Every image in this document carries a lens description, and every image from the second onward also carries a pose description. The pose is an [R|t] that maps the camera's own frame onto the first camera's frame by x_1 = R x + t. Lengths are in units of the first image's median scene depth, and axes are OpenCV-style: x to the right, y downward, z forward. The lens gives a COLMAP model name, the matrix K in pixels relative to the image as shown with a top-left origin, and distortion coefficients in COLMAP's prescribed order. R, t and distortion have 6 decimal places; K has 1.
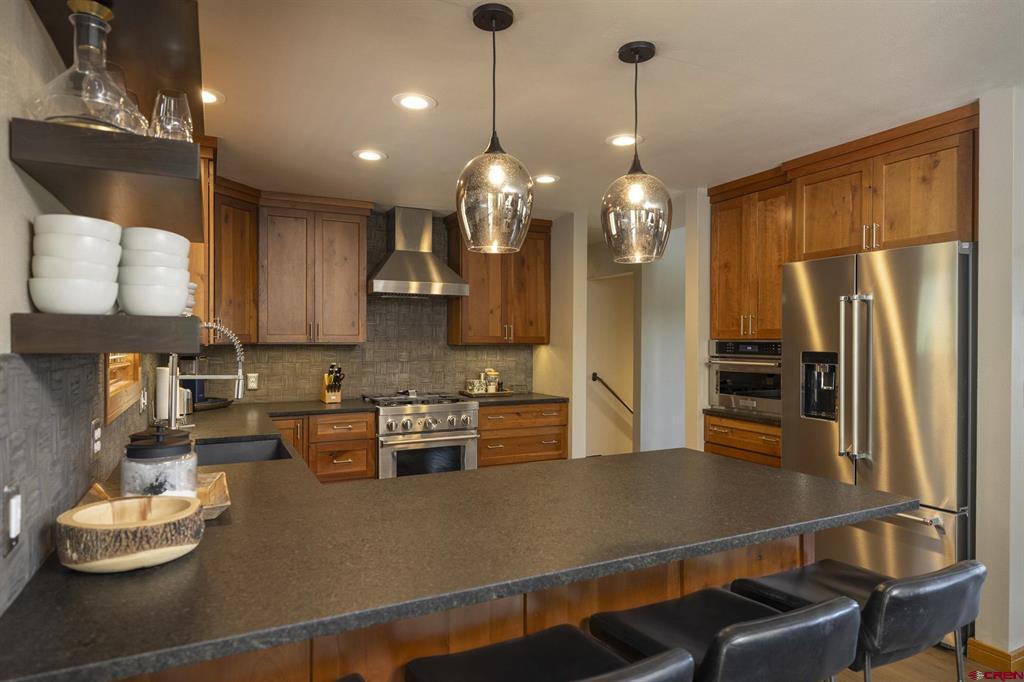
lens RADIAL K [[609.3, 0, 512.0], [0, 609.3, 341.0], [0, 0, 1]] dist [-0.000399, -0.000205]
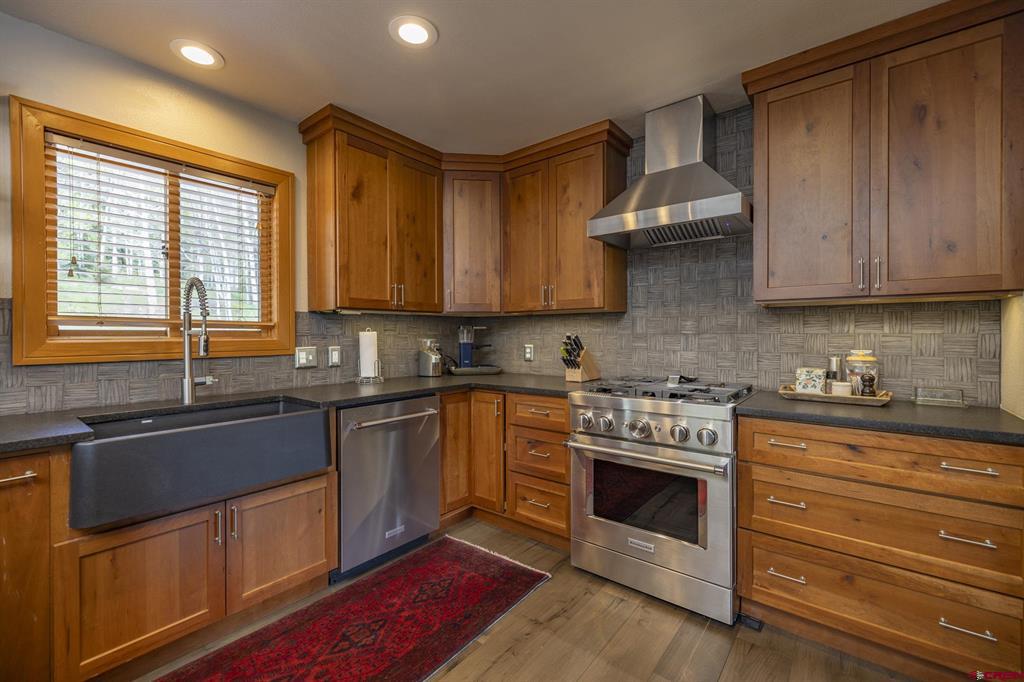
lens RADIAL K [[432.4, 0, 513.6], [0, 432.4, 336.2], [0, 0, 1]] dist [-0.000194, -0.000032]
pose [[0.418617, 0.002256, -0.908160, 0.196114], [0.002861, 0.999989, 0.003803, 0.034834], [0.908159, -0.004190, 0.418605, 0.637771]]
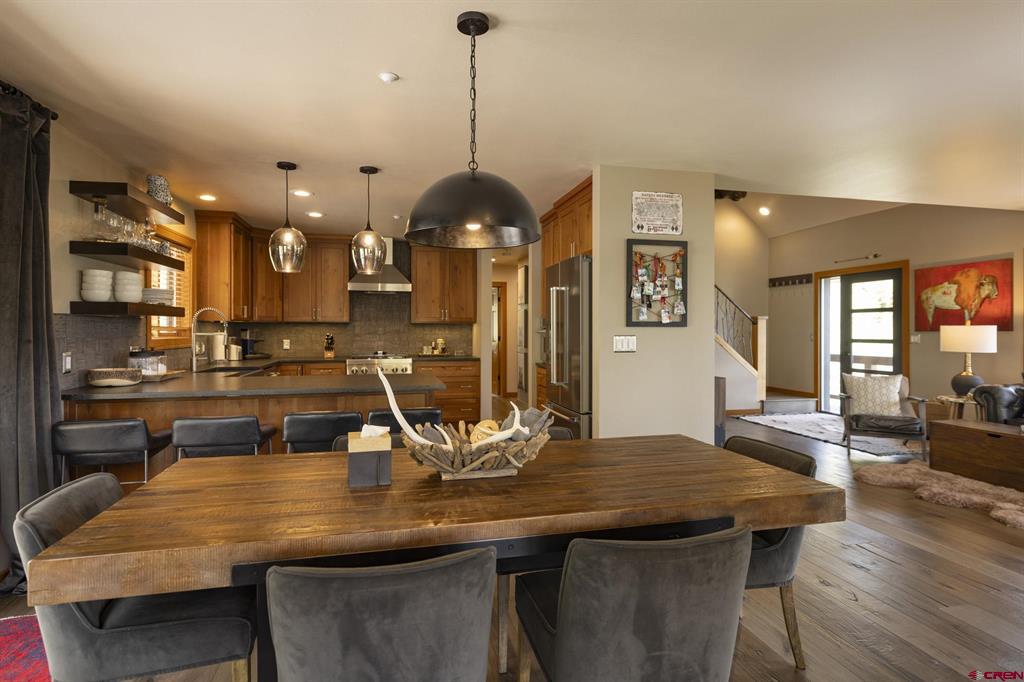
lens RADIAL K [[534.6, 0, 506.7], [0, 534.6, 329.4], [0, 0, 1]] dist [0.015959, 0.000487]
pose [[0.972285, -0.001889, -0.233793, 0.486226], [0.001485, 0.999997, -0.001903, 0.026189], [0.233796, 0.001503, 0.972285, -0.286622]]
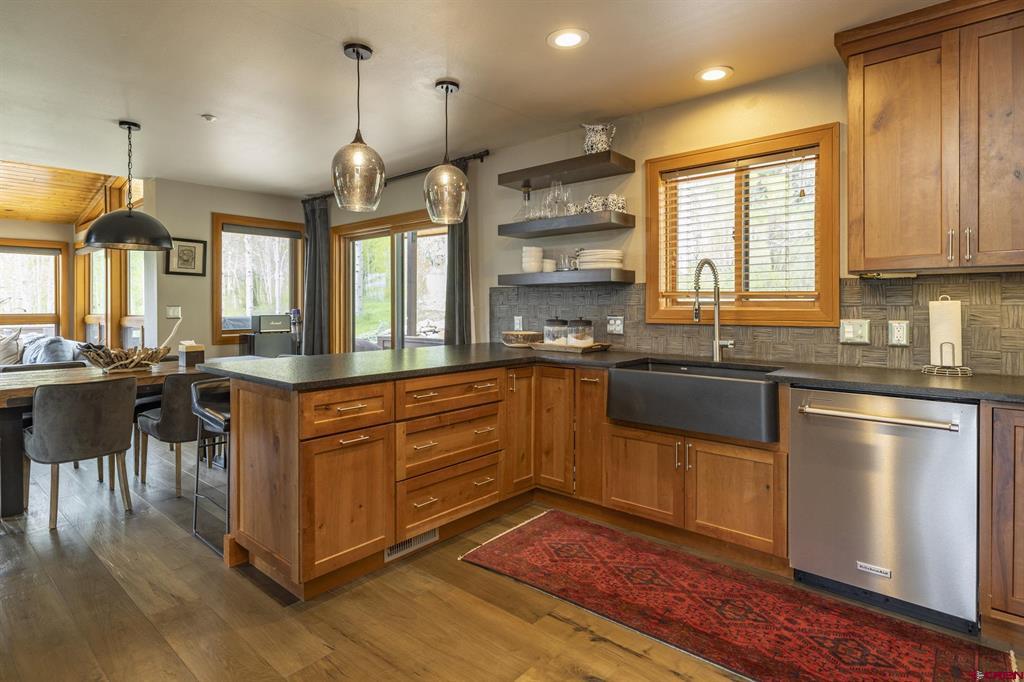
lens RADIAL K [[540.4, 0, 495.7], [0, 540.4, 306.5], [0, 0, 1]] dist [0.000448, 0.000116]
pose [[-0.932204, 0.000601, -0.361932, 0.160526], [-0.000405, 0.999996, 0.002705, 0.034446], [0.361932, 0.002669, -0.932201, 1.009946]]
